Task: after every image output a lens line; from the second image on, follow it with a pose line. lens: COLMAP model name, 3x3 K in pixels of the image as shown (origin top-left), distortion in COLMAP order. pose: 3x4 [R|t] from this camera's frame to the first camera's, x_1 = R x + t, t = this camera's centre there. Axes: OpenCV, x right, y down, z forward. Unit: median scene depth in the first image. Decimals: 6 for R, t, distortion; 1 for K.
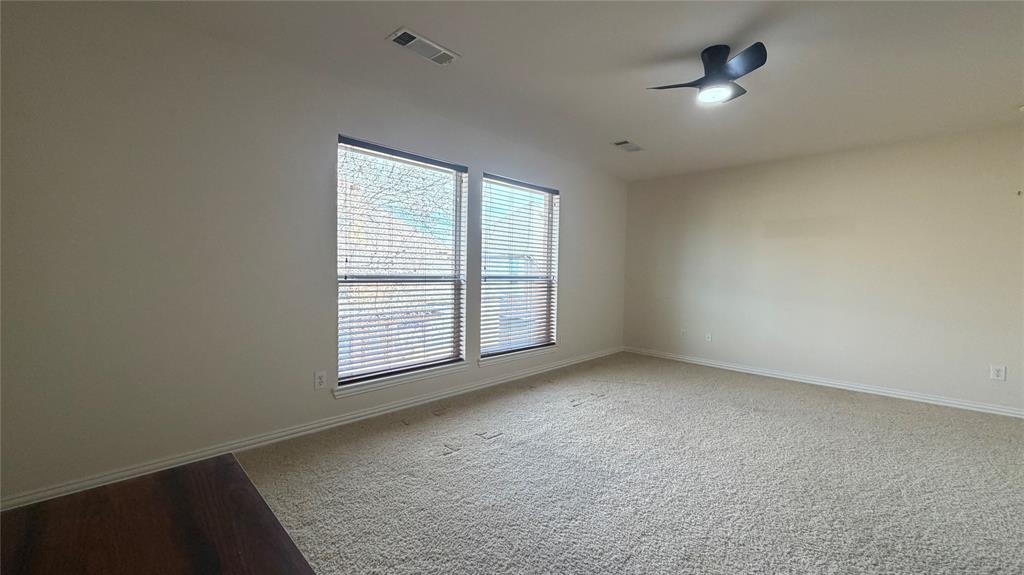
lens RADIAL K [[409.1, 0, 509.6], [0, 409.1, 285.6], [0, 0, 1]] dist [0.000795, -0.000032]
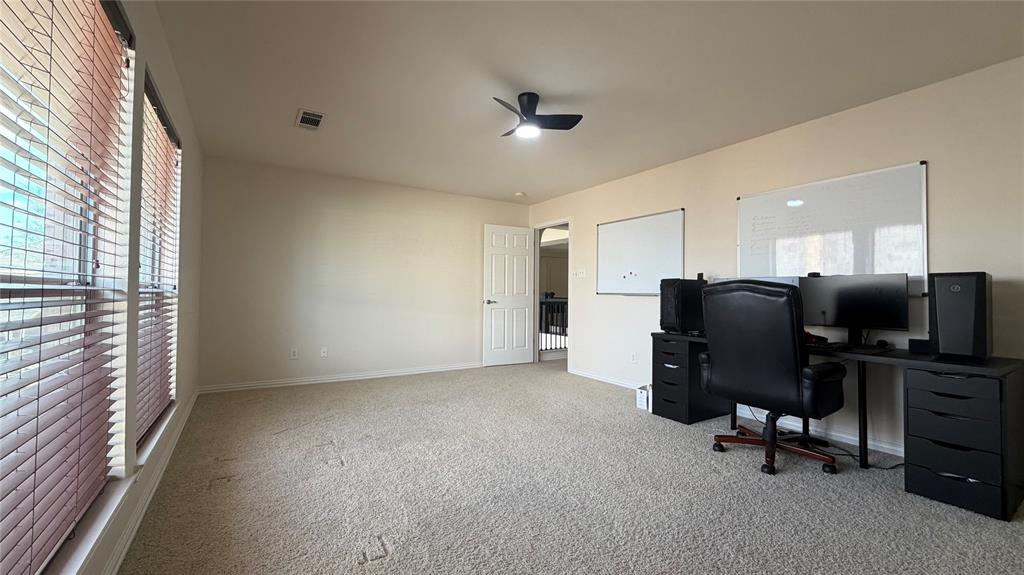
lens RADIAL K [[409.1, 0, 509.6], [0, 409.1, 285.6], [0, 0, 1]] dist [0.000795, -0.000032]
pose [[0.216085, 0.007901, 0.976343, -0.433239], [0.028169, 0.999501, -0.014322, 0.002364], [-0.975968, 0.030598, 0.215755, 0.508407]]
